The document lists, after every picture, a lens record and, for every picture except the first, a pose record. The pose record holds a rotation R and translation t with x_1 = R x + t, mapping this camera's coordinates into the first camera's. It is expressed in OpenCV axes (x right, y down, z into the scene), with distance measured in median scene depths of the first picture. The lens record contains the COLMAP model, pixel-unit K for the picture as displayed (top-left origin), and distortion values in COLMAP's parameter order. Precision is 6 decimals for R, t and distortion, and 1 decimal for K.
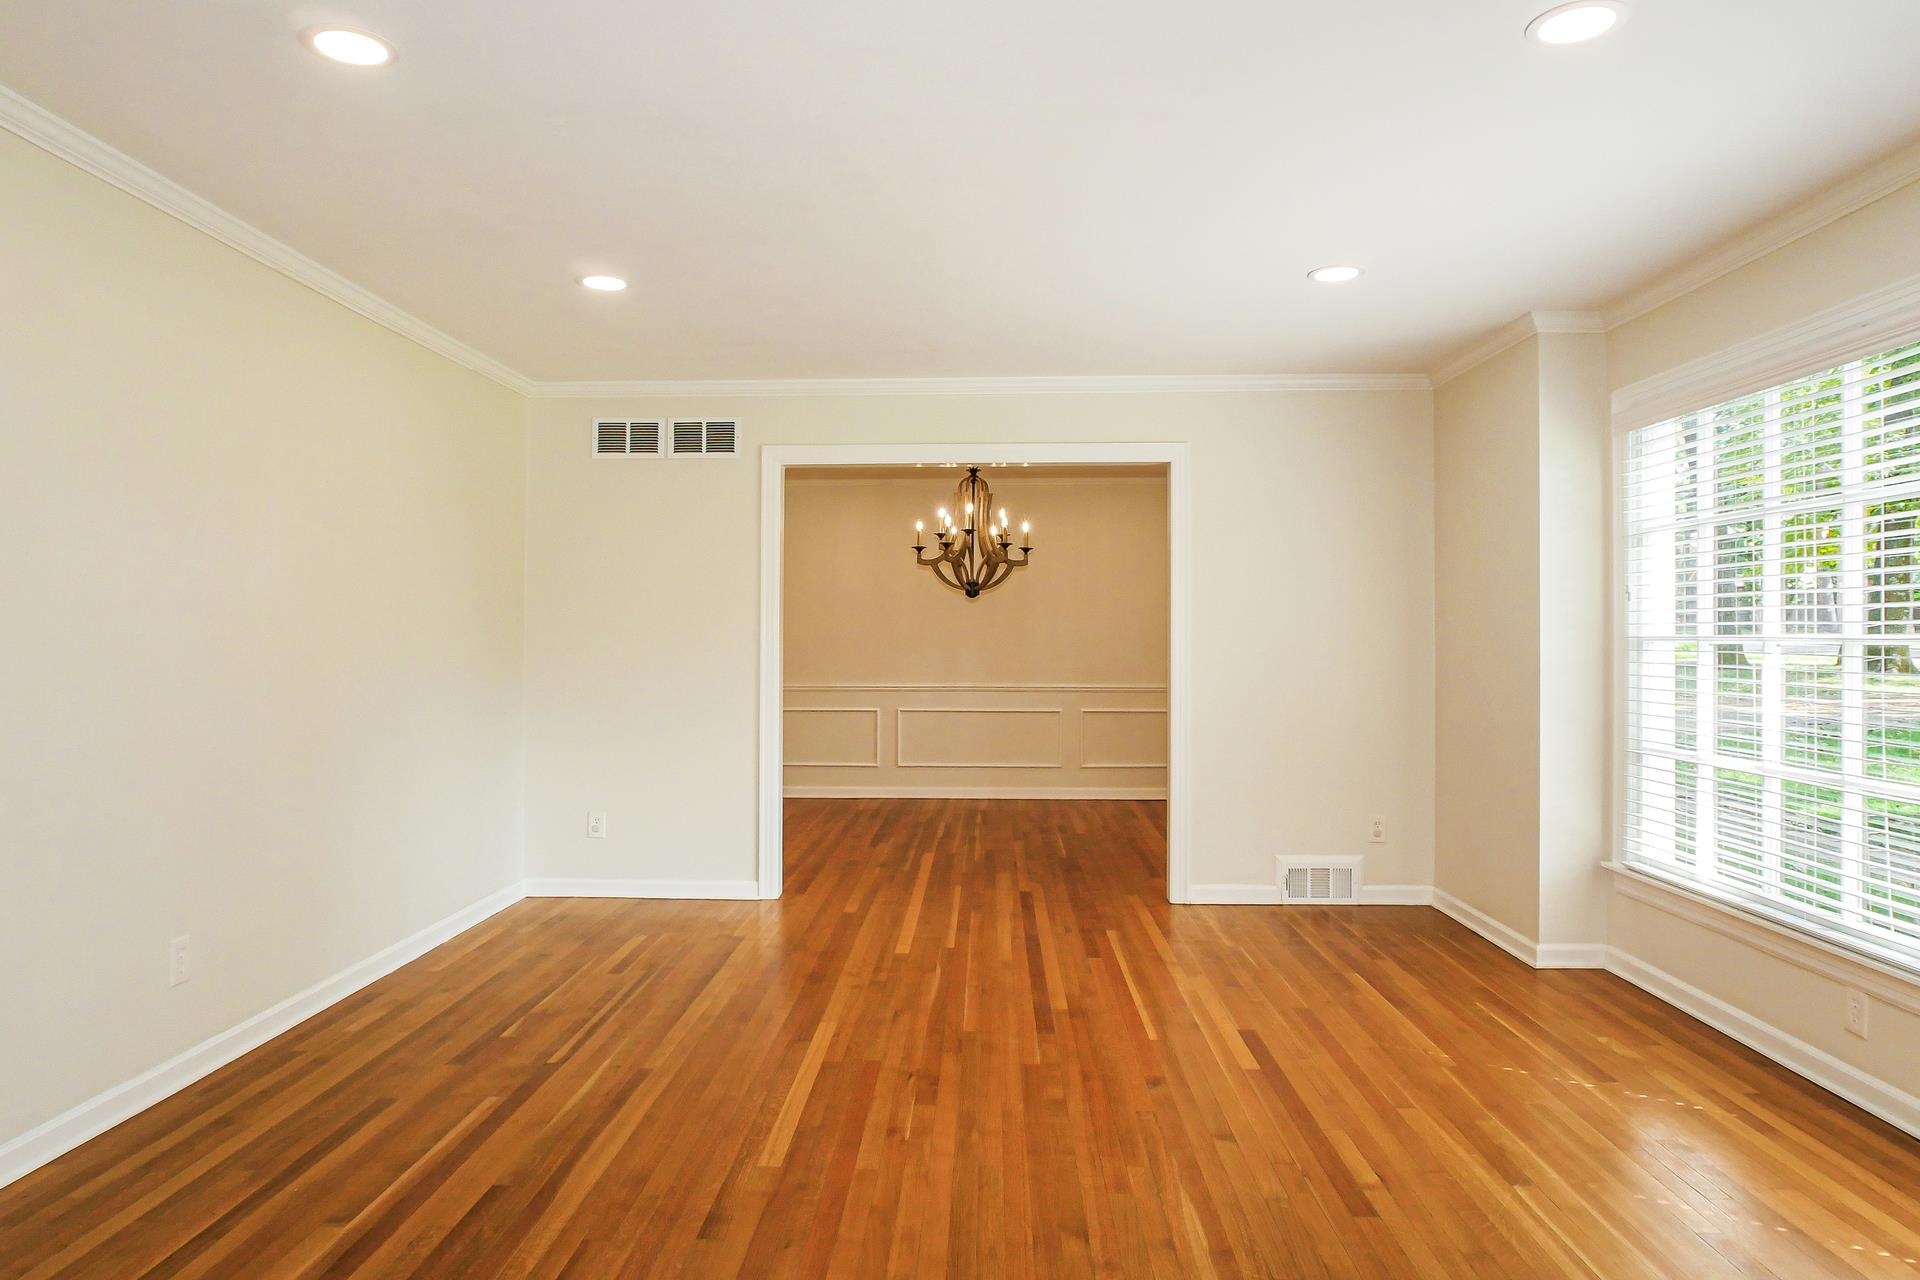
lens RADIAL K [[1219.3, 0, 959.9], [0, 1219.3, 638.4], [0, 0, 1]] dist [0.001076, 0.000180]
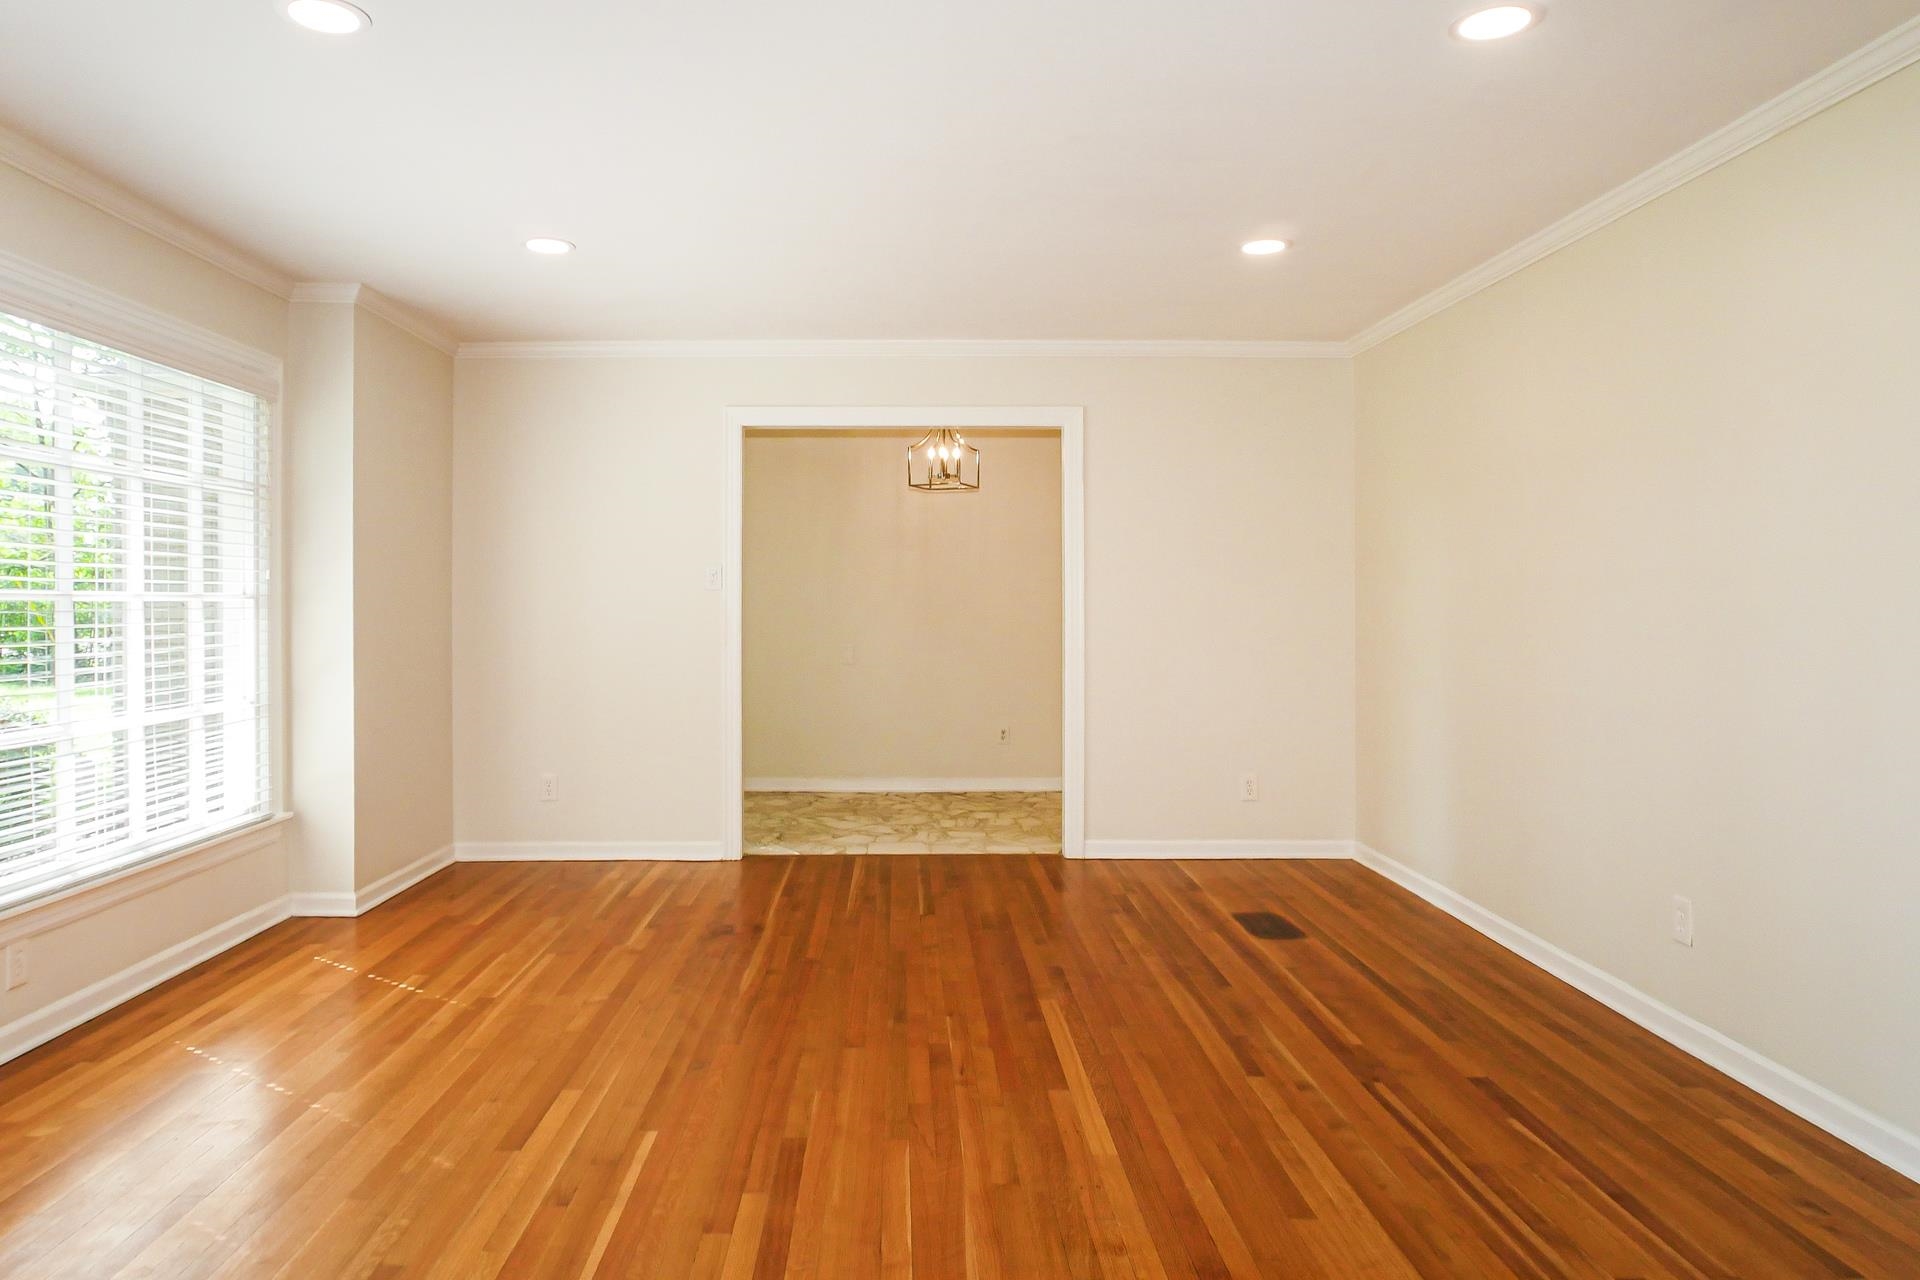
lens RADIAL K [[1240.4, 0, 957.9], [0, 1240.4, 632.9], [0, 0, 1]] dist [0.002069, 0.003486]
pose [[-0.997816, -0.001606, -0.066034, 0.026429], [-0.003299, 0.999668, 0.025536, 0.002841], [0.065971, 0.025698, -0.997491, 1.994486]]
